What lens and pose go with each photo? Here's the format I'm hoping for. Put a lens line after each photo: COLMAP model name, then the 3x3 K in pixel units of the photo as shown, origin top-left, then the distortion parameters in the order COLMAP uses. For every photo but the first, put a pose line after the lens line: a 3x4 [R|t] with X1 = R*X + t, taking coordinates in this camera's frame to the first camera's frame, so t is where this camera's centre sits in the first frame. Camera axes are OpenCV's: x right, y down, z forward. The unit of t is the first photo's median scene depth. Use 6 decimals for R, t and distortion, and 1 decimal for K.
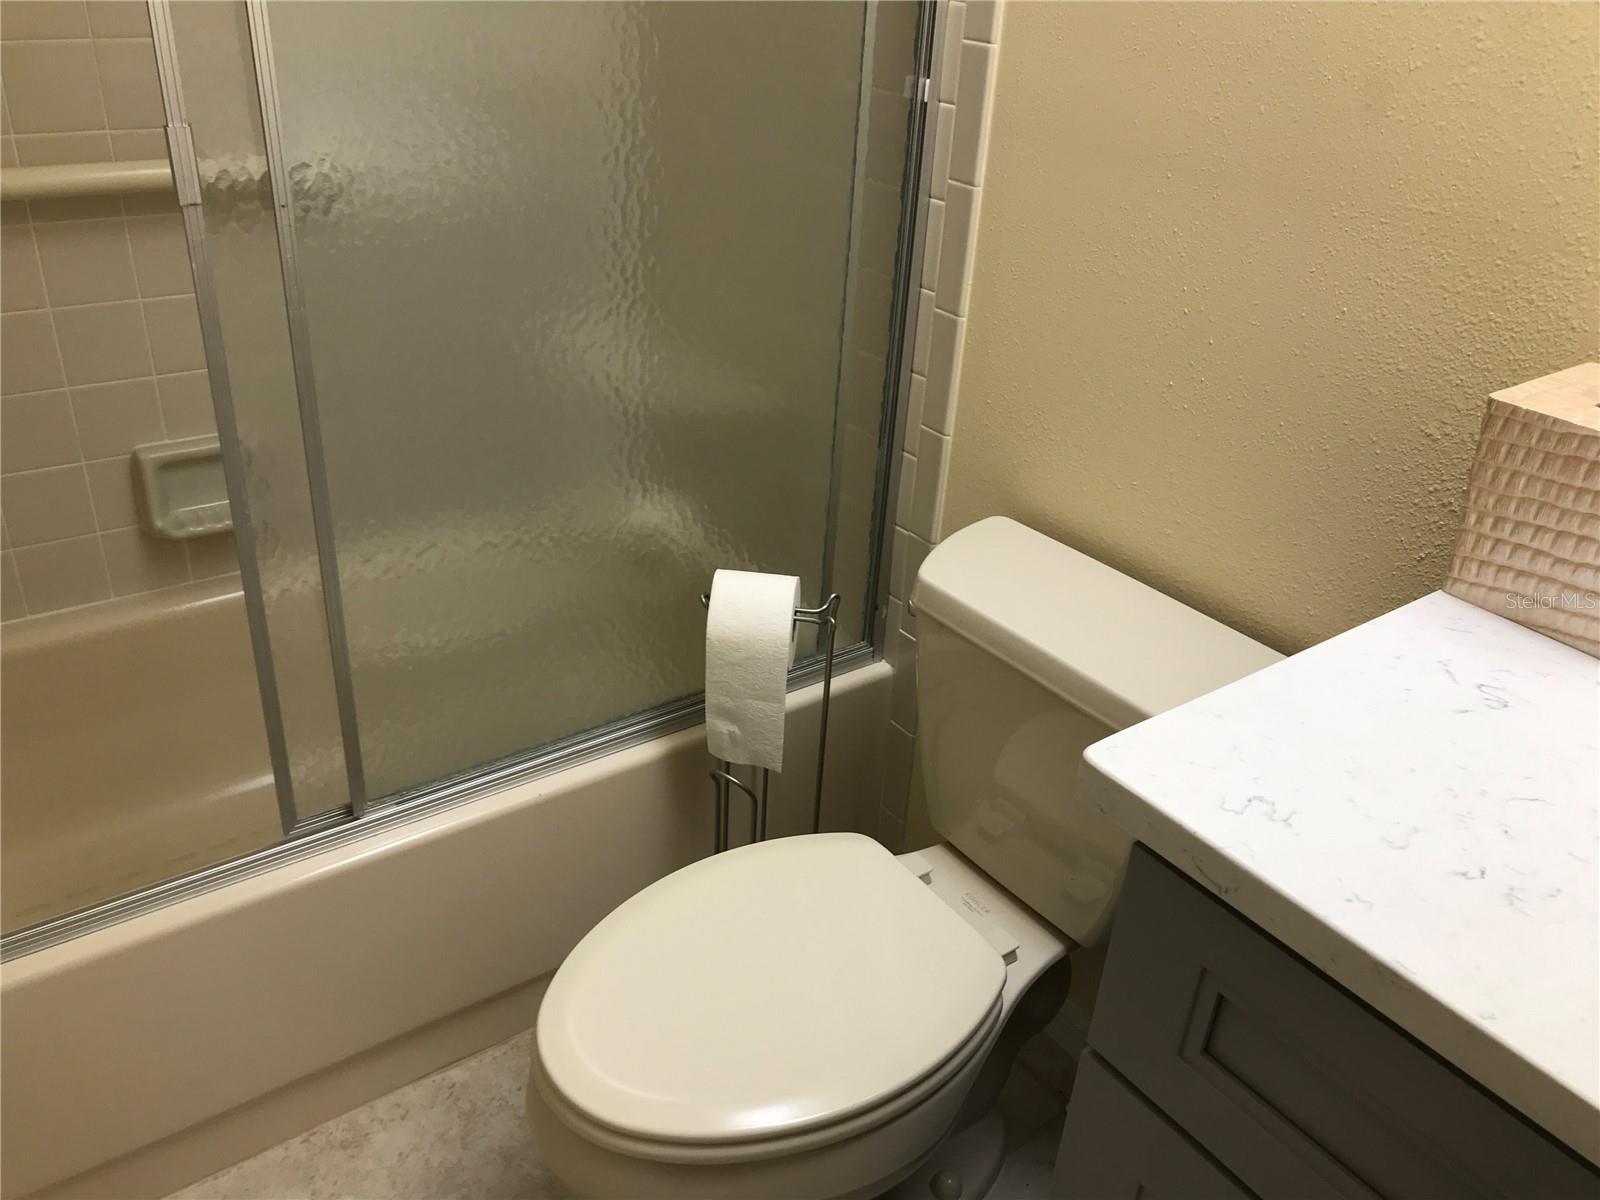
lens RADIAL K [[1312.0, 0, 800.0], [0, 1312.0, 600.0], [0, 0, 1]] dist [0.139542, -0.186085]
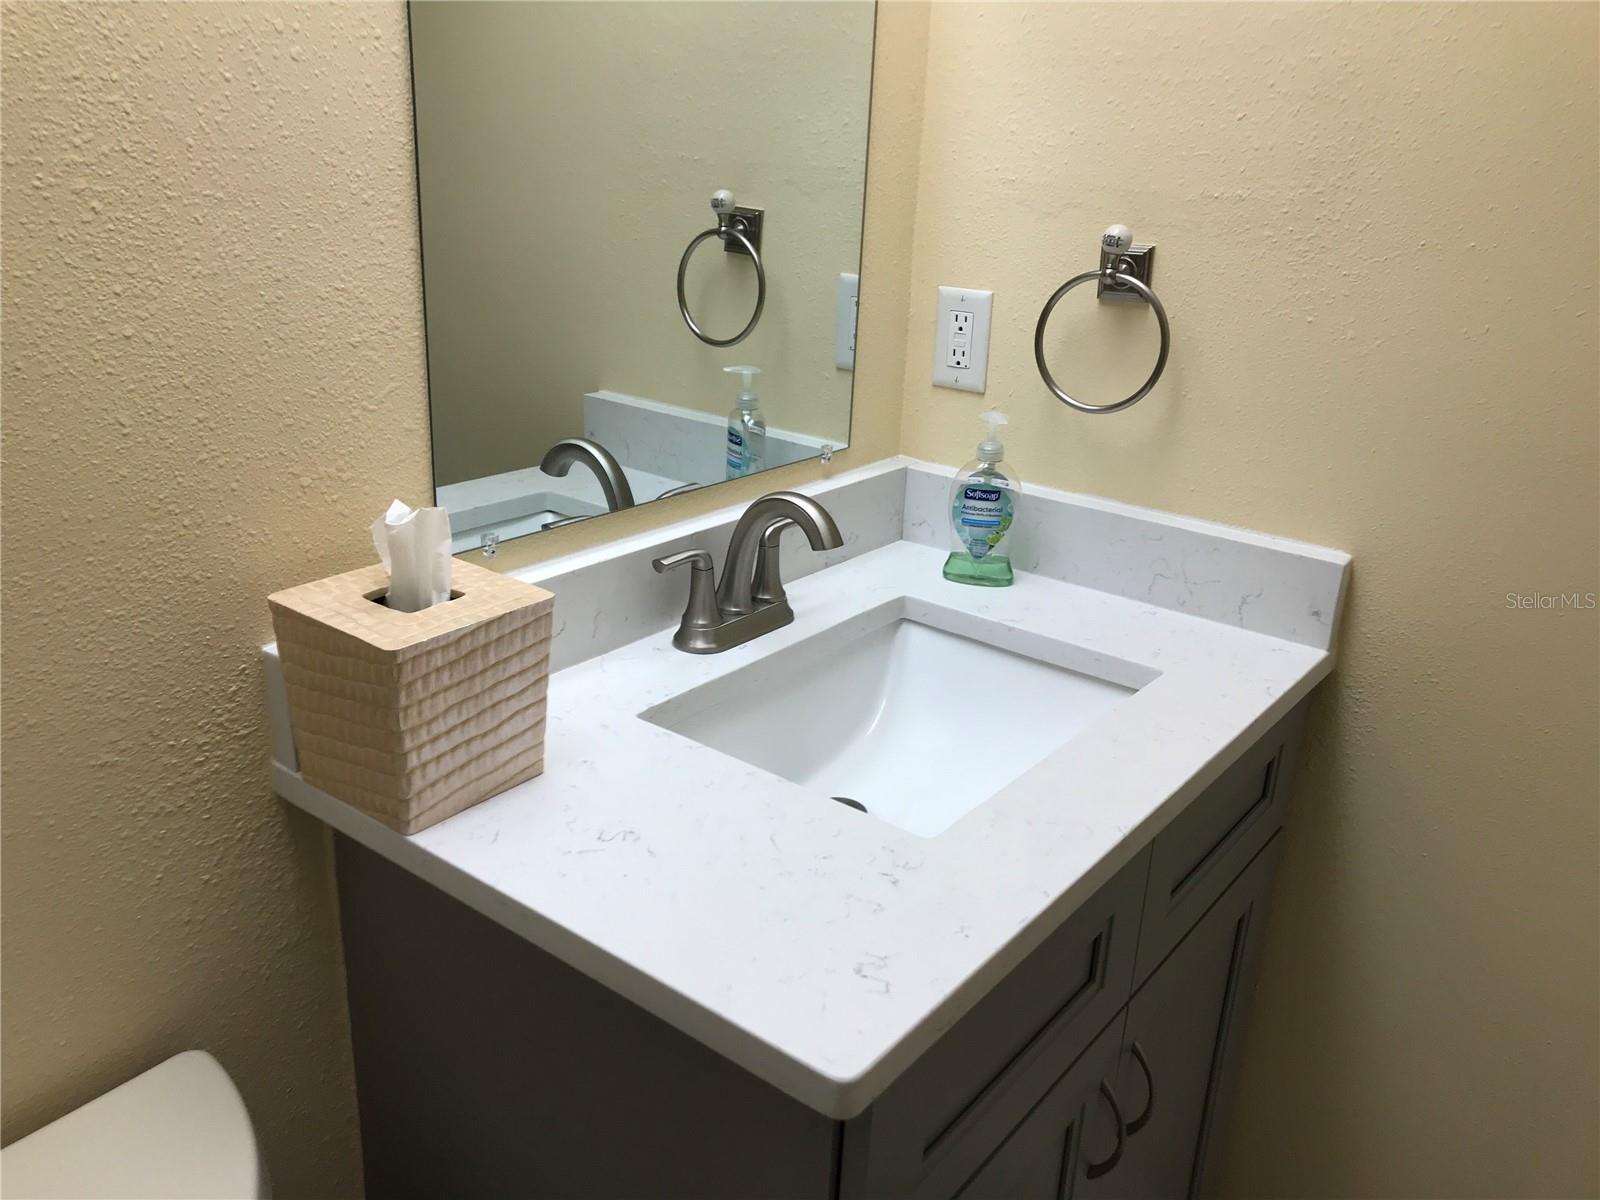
lens RADIAL K [[1312.0, 0, 800.0], [0, 1312.0, 600.0], [0, 0, 1]] dist [0.139542, -0.186085]
pose [[-0.273854, -0.398987, 0.875108, -0.369889], [0.402195, 0.779004, 0.481032, -0.475361], [-0.873638, 0.483696, -0.052863, 0.689159]]
